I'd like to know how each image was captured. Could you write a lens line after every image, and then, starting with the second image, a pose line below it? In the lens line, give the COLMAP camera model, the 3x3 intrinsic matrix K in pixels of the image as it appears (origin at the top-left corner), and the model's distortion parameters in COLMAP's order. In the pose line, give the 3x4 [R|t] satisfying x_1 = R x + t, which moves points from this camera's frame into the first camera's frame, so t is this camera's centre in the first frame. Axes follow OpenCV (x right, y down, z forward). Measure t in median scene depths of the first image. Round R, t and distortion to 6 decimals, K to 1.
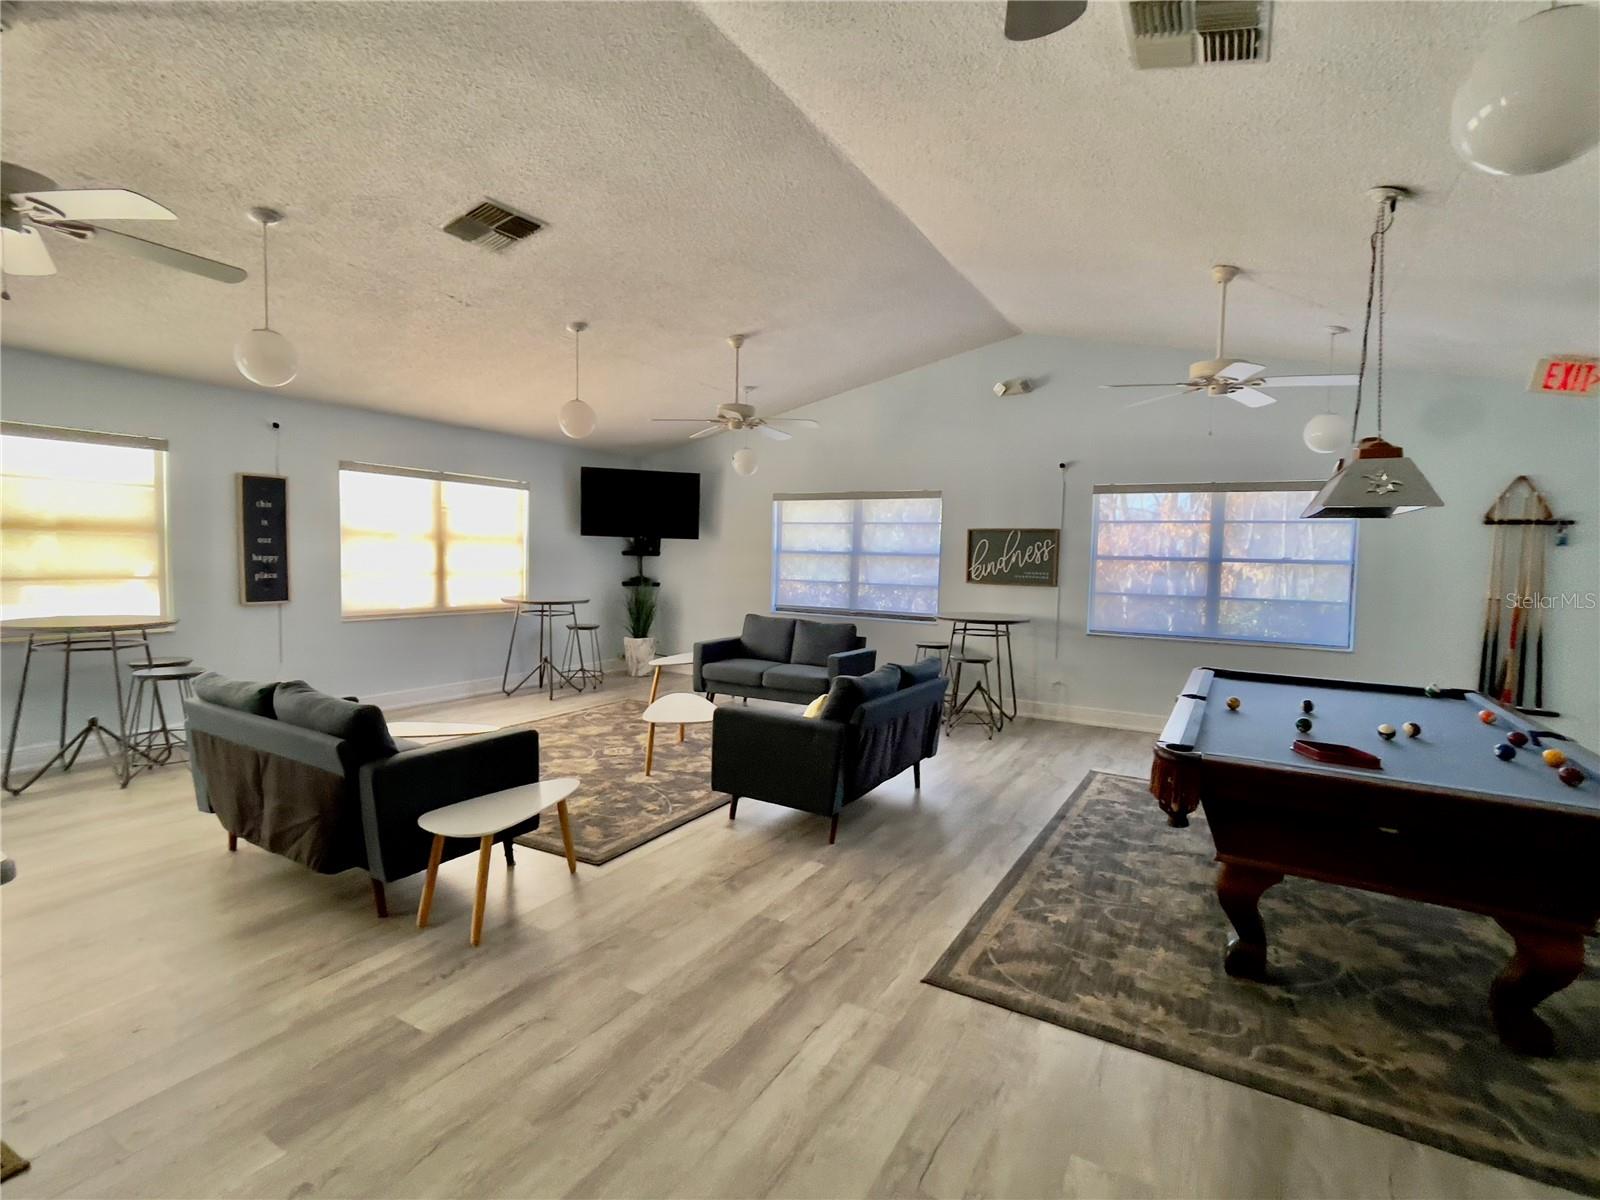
lens RADIAL K [[788.1, 0, 800.0], [0, 788.1, 600.0], [0, 0, 1]] dist [0.021138, 0.000901]
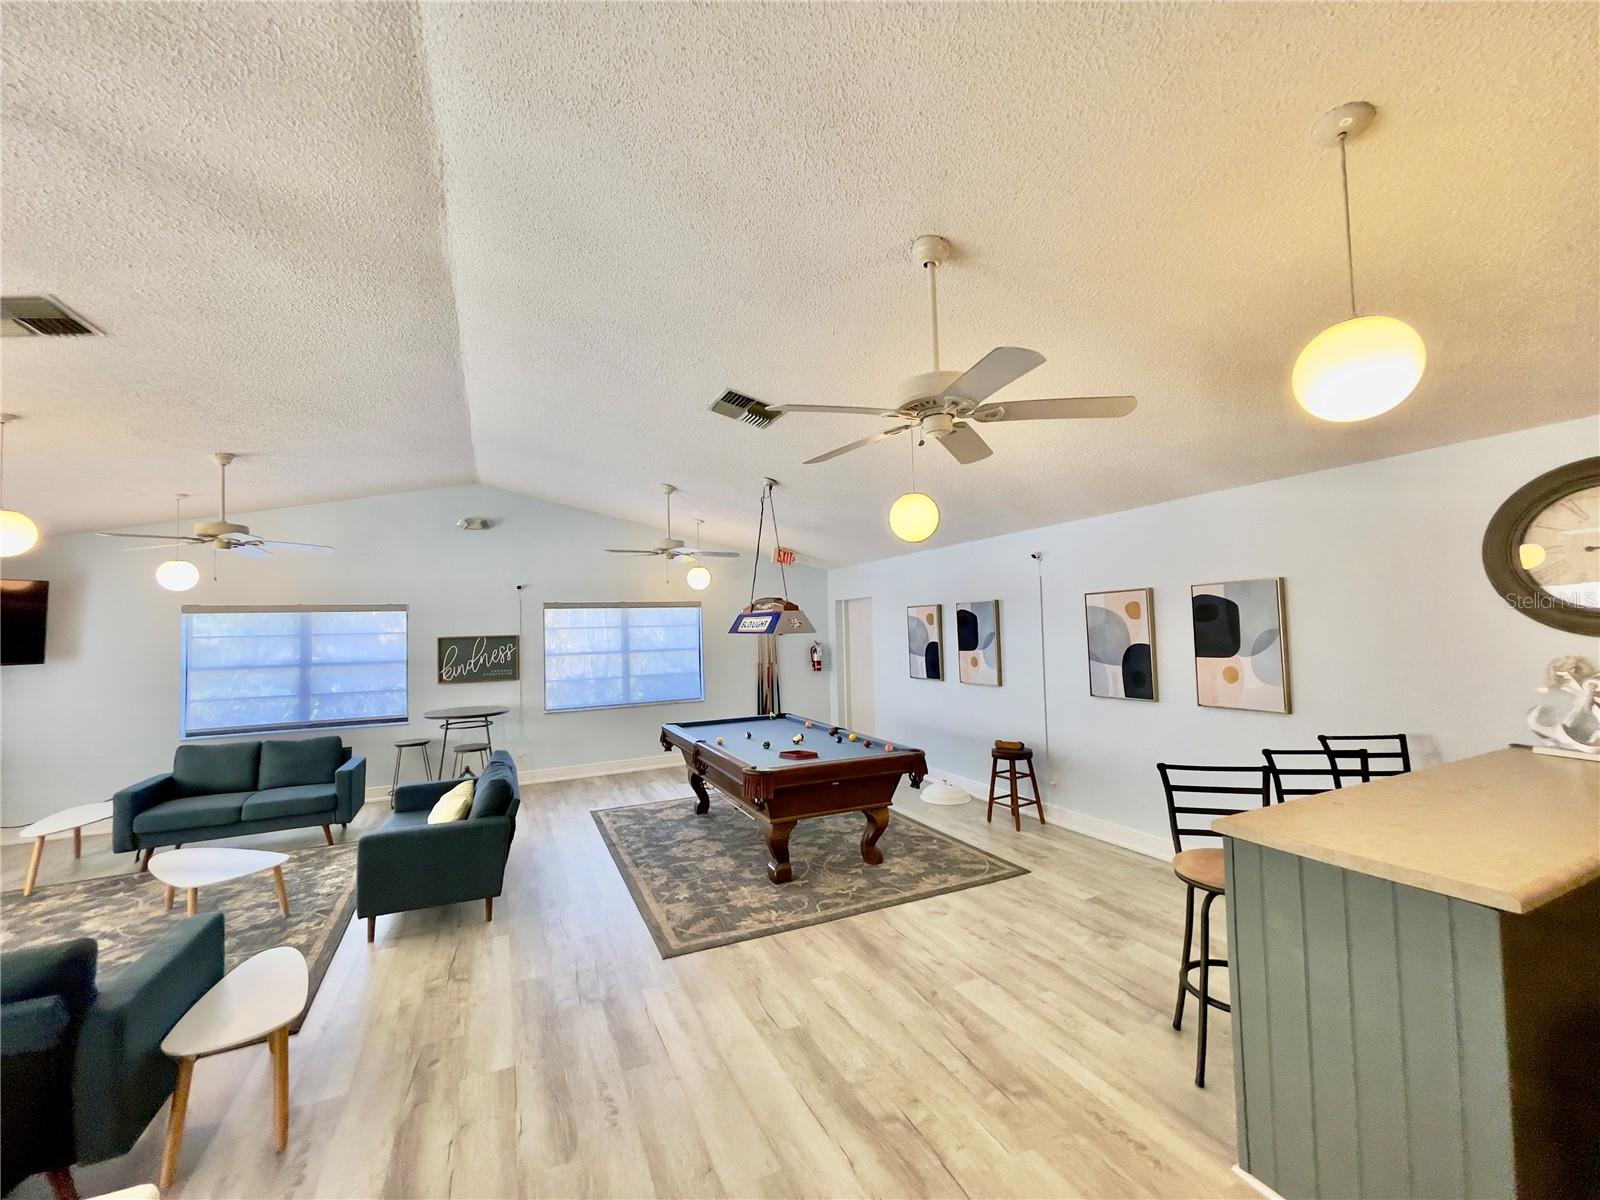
lens RADIAL K [[656.6, 0, 795.1], [0, 656.6, 593.9], [0, 0, 1]] dist [0.019337, 0.000092]
pose [[0.577250, 0.007130, 0.816536, -0.503678], [0.086065, 0.993861, -0.069523, -0.072250], [-0.812019, 0.110407, 0.573093, -0.006582]]
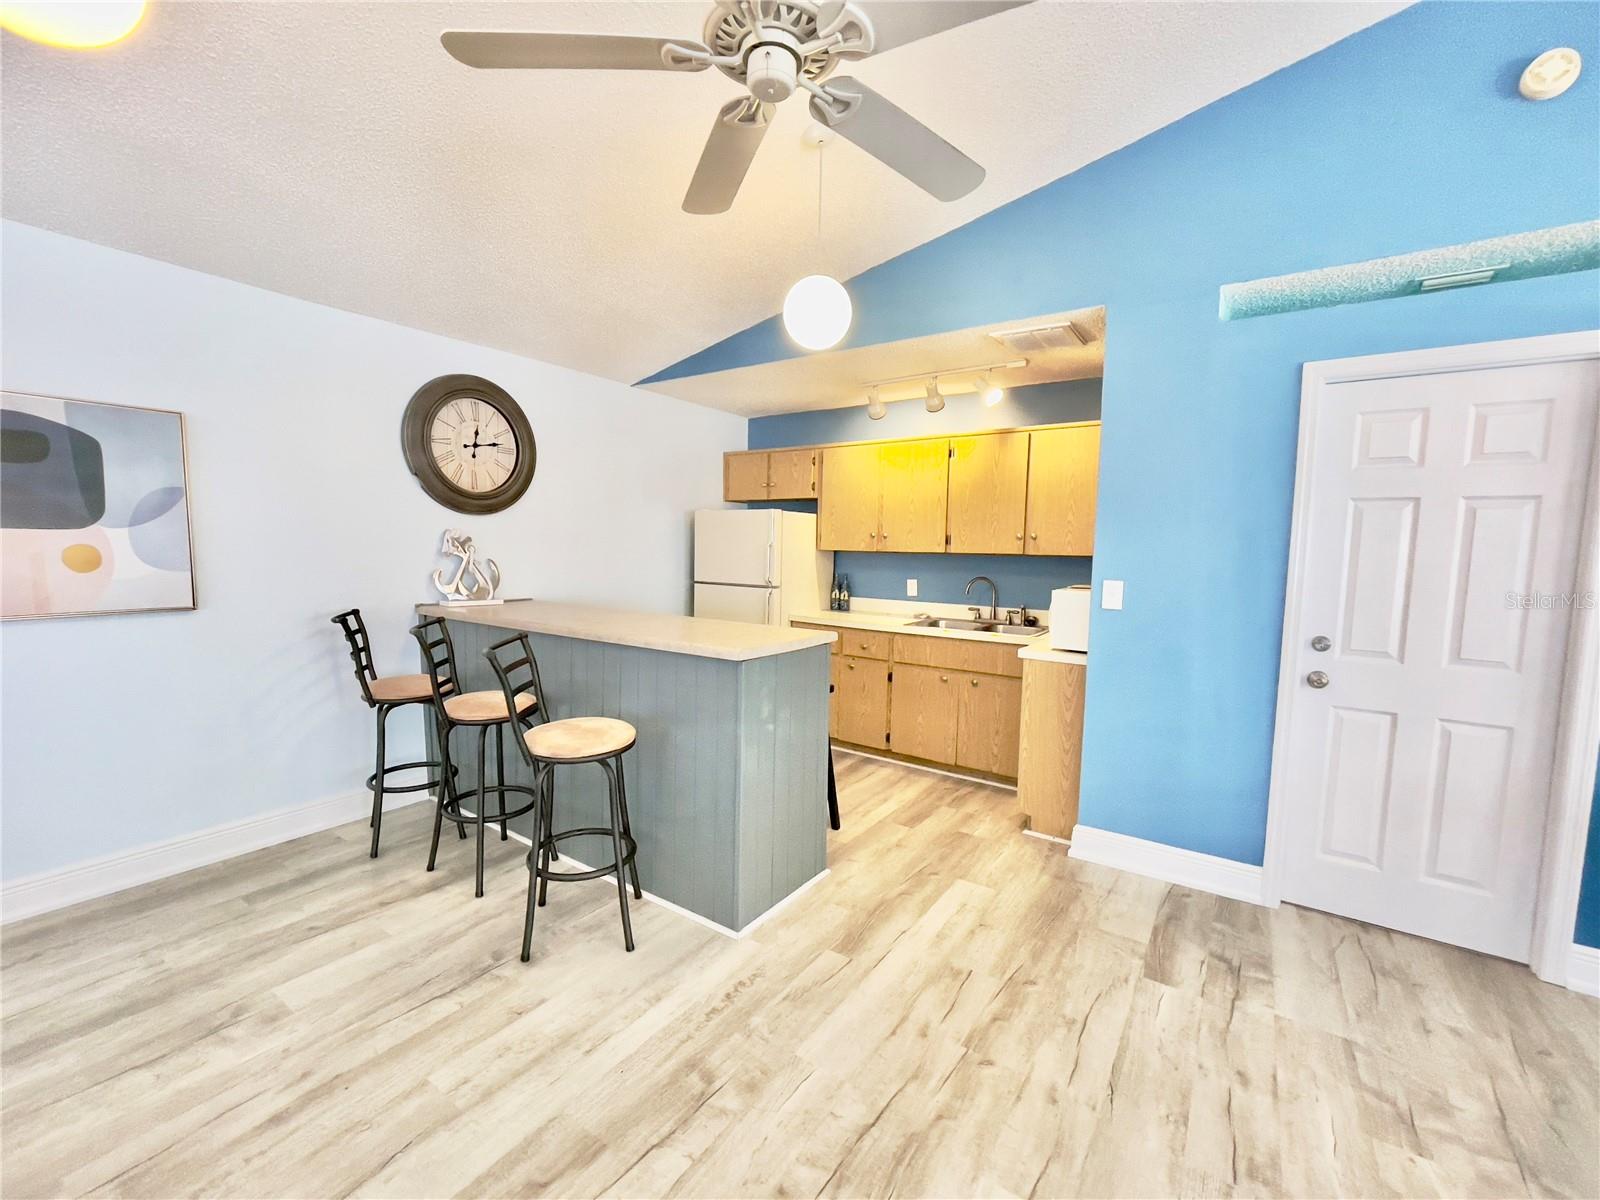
lens RADIAL K [[674.0, 0, 803.5], [0, 674.0, 608.3], [0, 0, 1]] dist [0.001120, 0.000222]
pose [[-0.996030, -0.044275, 0.077230, 0.022016], [-0.031397, 0.986515, 0.160634, -0.036345], [-0.083301, 0.157571, -0.983988, 0.618001]]
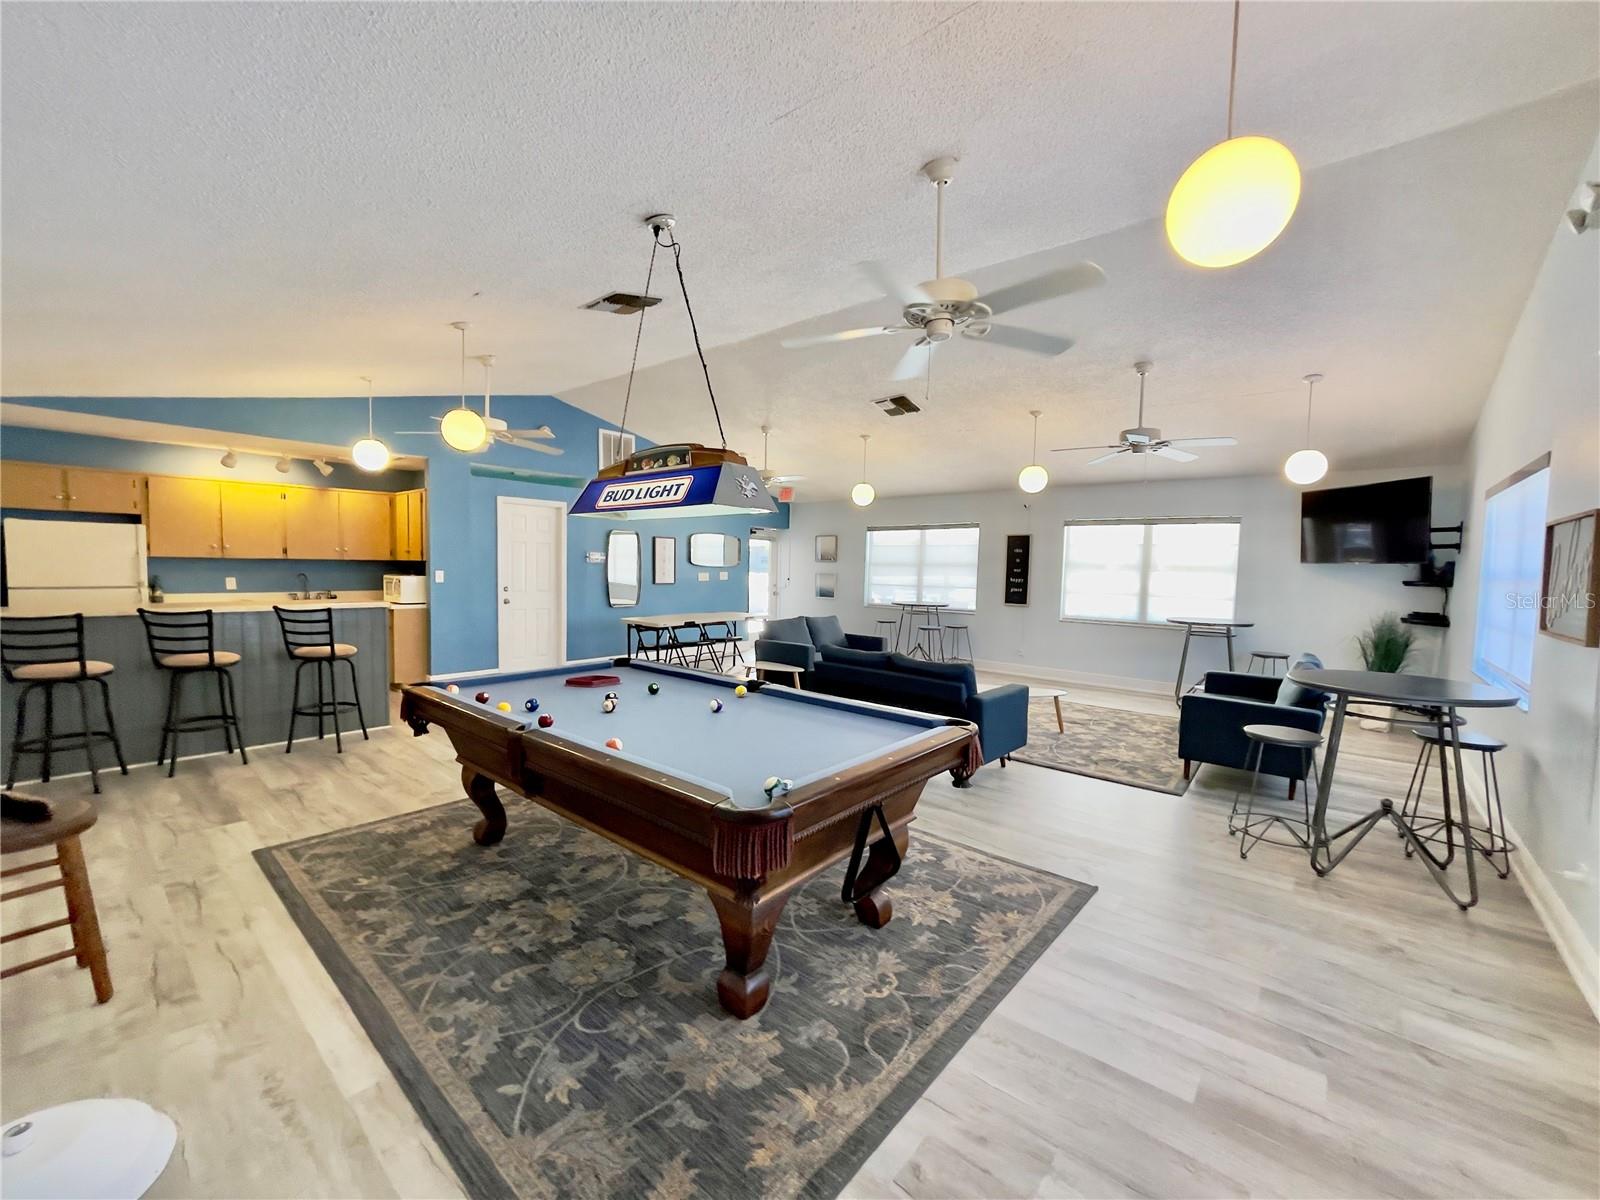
lens RADIAL K [[645.6, 0, 791.0], [0, 645.6, 608.7], [0, 0, 1]] dist [-0.034781, 0.000067]
pose [[-0.191371, 0.036962, -0.980822, 1.243940], [-0.087737, 0.994646, 0.054602, -0.030985], [0.977589, 0.096503, -0.187103, 1.101047]]
